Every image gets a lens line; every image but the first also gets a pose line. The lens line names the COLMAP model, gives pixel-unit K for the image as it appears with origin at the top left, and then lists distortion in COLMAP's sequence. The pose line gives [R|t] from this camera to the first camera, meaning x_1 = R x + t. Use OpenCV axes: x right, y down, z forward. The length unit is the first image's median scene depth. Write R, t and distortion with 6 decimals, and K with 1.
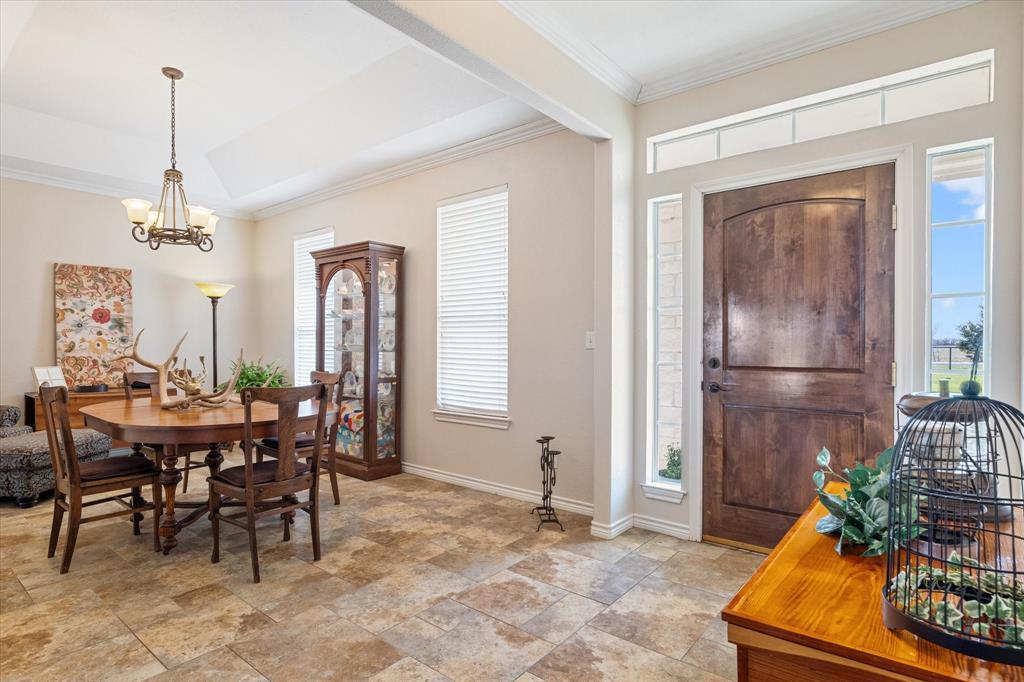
lens RADIAL K [[535.1, 0, 512.3], [0, 535.1, 346.3], [0, 0, 1]] dist [0.006952, -0.003629]
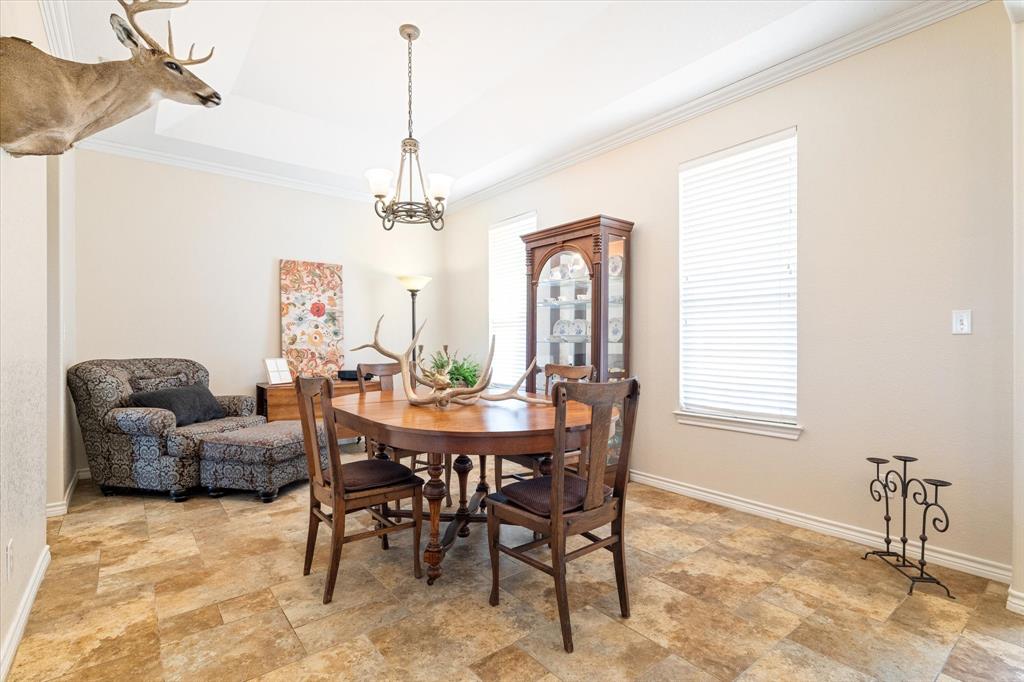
lens RADIAL K [[484.8, 0, 510.2], [0, 484.8, 343.0], [0, 0, 1]] dist [0.005564, 0.000269]
pose [[0.976606, -0.002757, -0.215018, -0.291859], [0.001685, 0.999985, -0.005166, 0.018430], [0.215029, 0.004683, 0.976597, 0.239599]]
